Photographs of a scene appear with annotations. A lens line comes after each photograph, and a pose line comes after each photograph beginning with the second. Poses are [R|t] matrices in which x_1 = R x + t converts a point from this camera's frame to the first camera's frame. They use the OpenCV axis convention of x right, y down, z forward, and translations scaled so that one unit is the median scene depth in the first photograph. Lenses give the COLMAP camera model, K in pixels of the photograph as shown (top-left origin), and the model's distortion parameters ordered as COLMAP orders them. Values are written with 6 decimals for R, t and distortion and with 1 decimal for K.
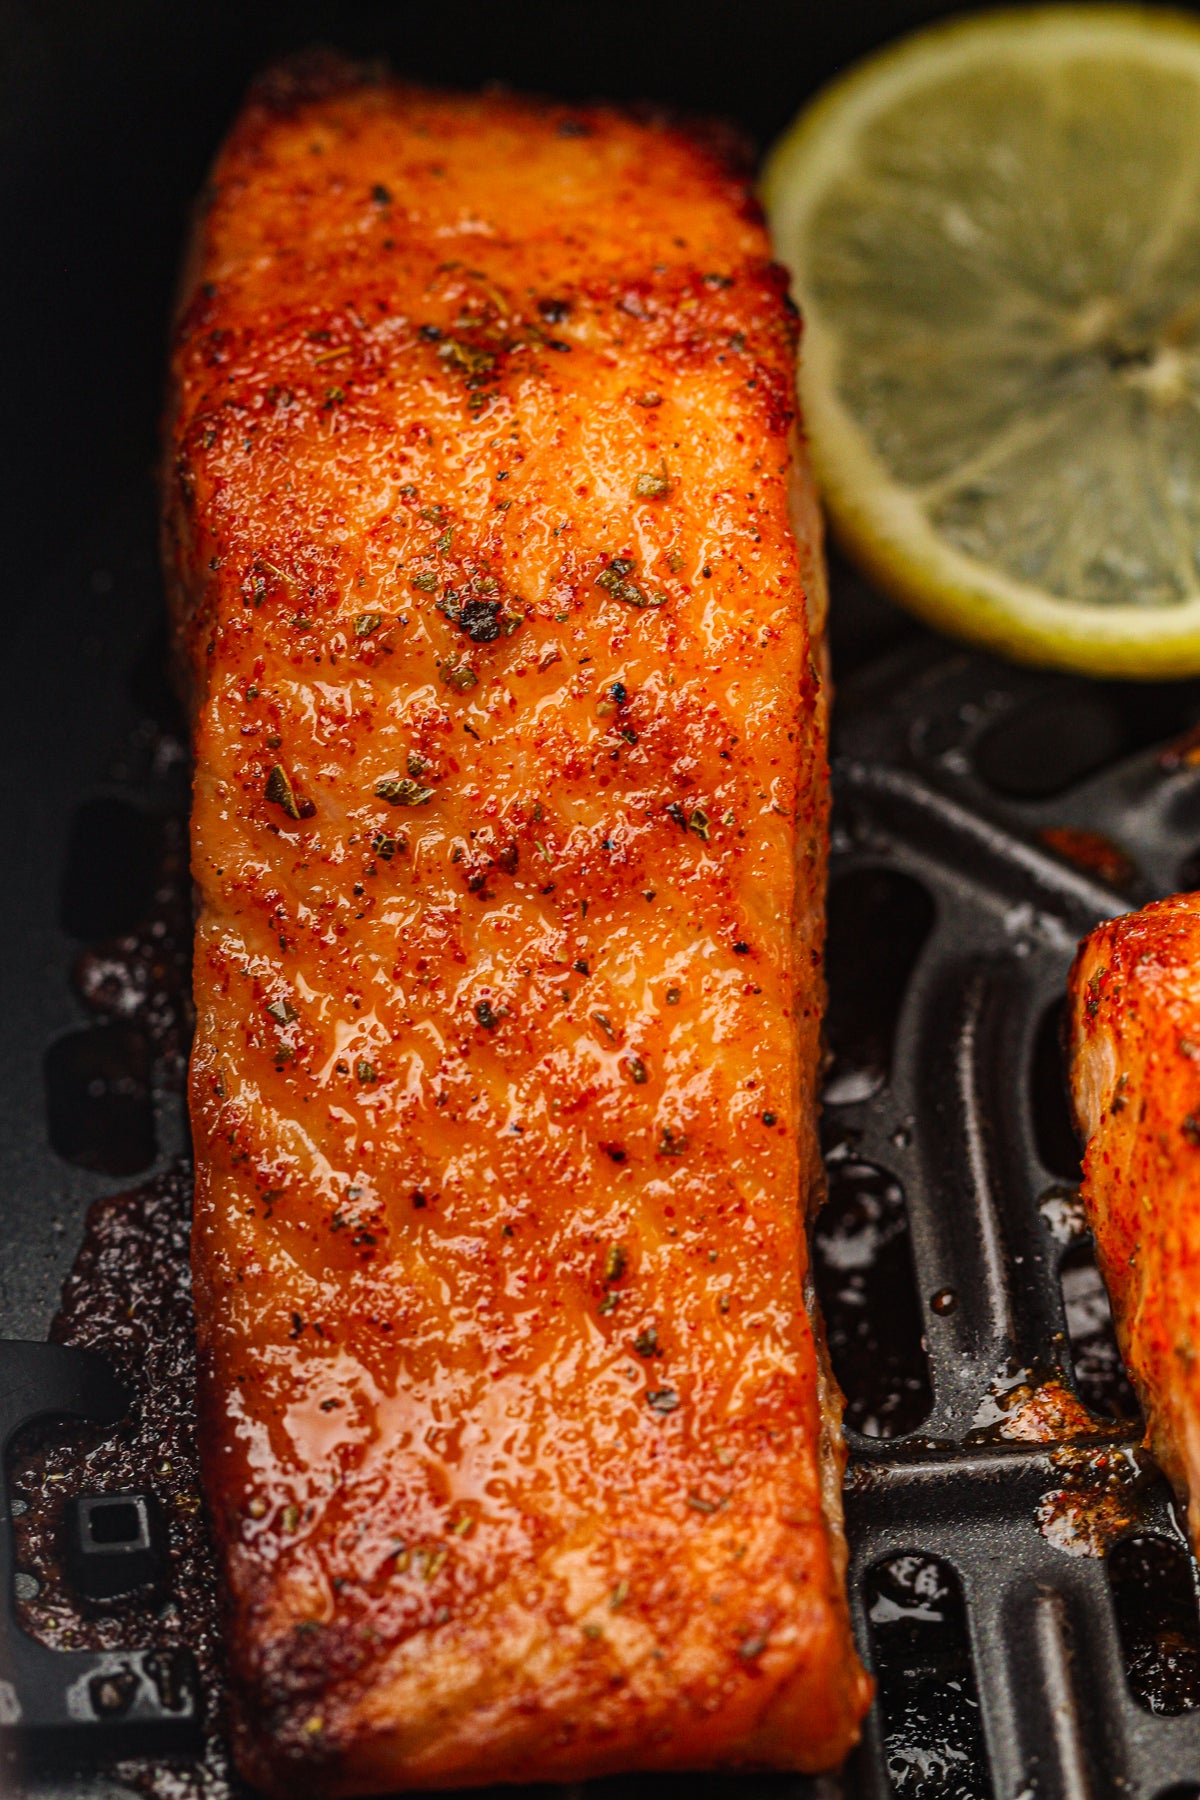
lens RADIAL K [[10058.4, 0, 596.5], [0, 10058.4, 900.0], [0, 0, 1]] dist [-0.109313, 13.424669]
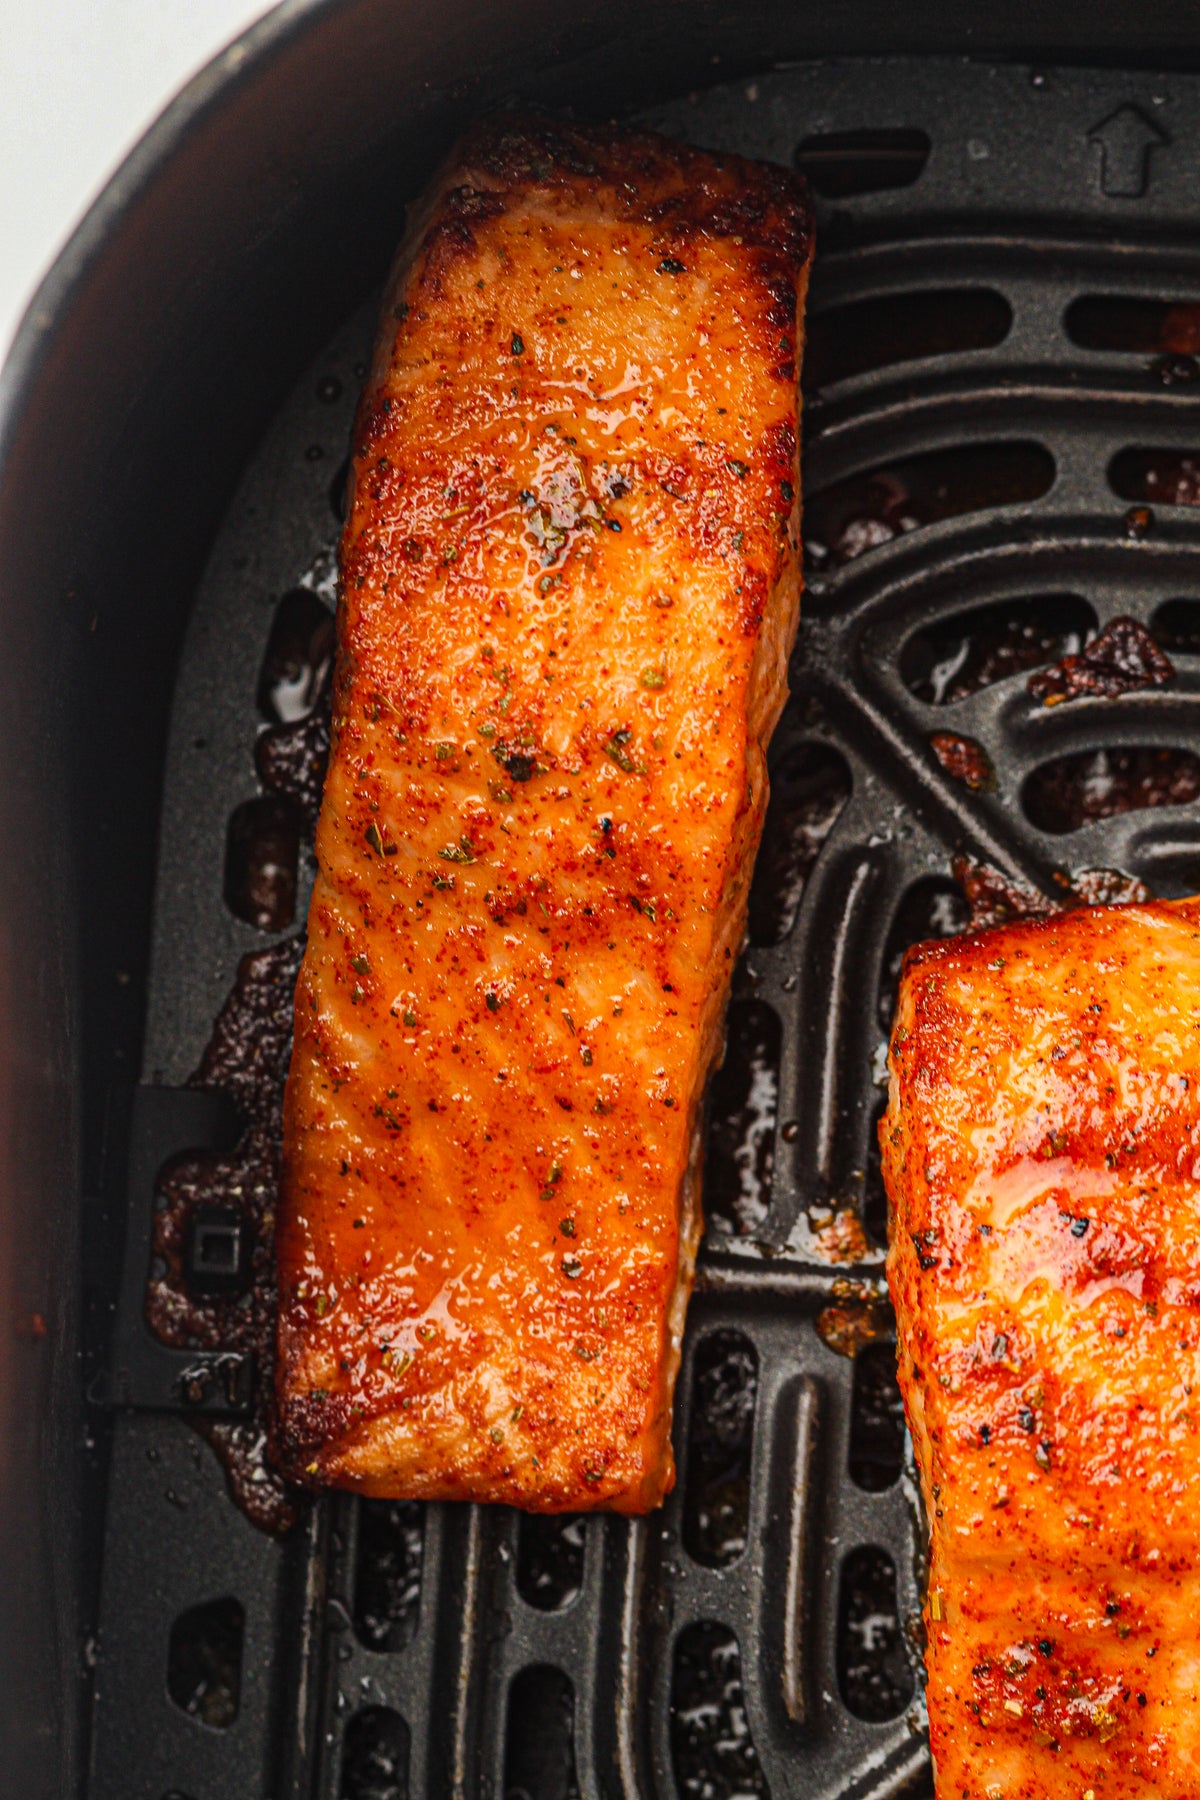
lens RADIAL K [[10058.4, 0, 596.5], [0, 10058.4, 900.0], [0, 0, 1]] dist [-0.109313, 13.424669]
pose [[0.985679, 0.162549, -0.044881, 0.068534], [-0.103578, 0.793621, 0.599531, -0.893834], [0.133072, -0.586296, 0.799092, -0.182098]]
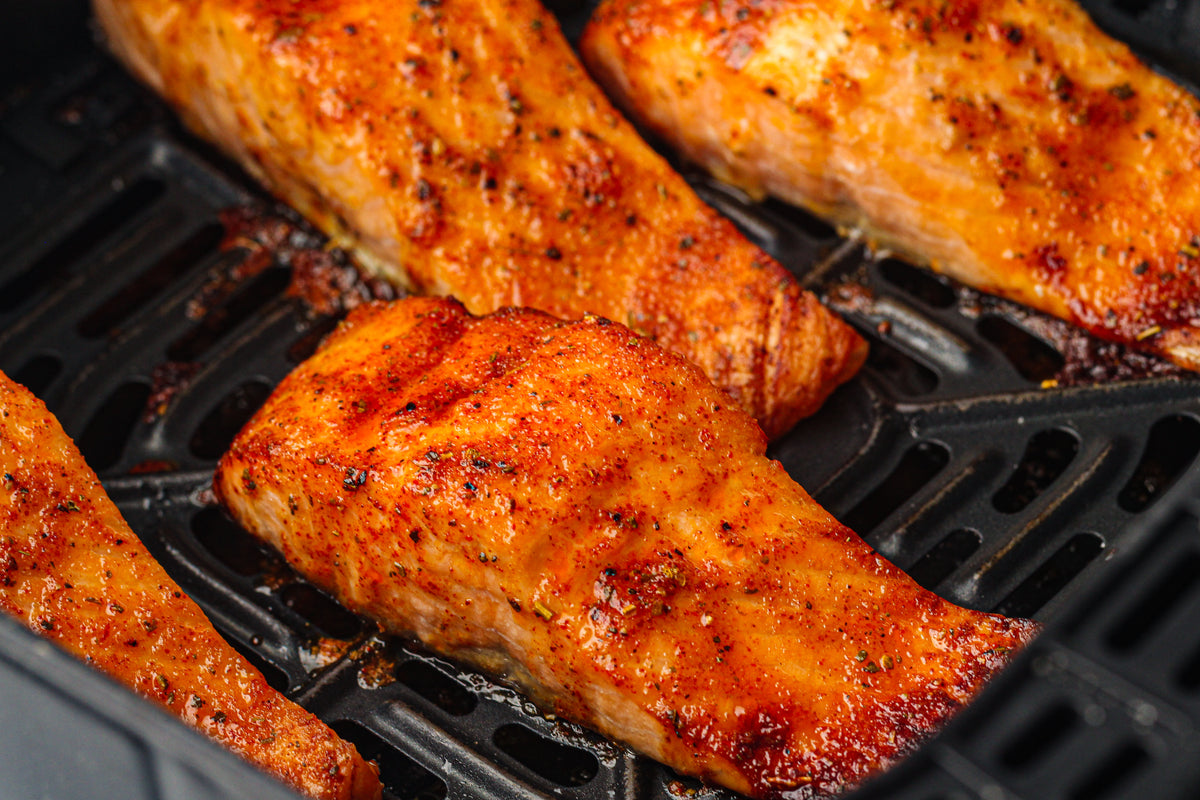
lens RADIAL K [[6705.6, 0, 600.3], [0, 6705.6, 399.5], [0, 0, 1]] dist [-0.109313, 13.424669]
pose [[0.756358, -0.508890, 0.411039, -0.501907], [0.547999, 0.836053, 0.026702, -0.002892], [-0.357239, 0.205053, 0.911226, -0.407568]]
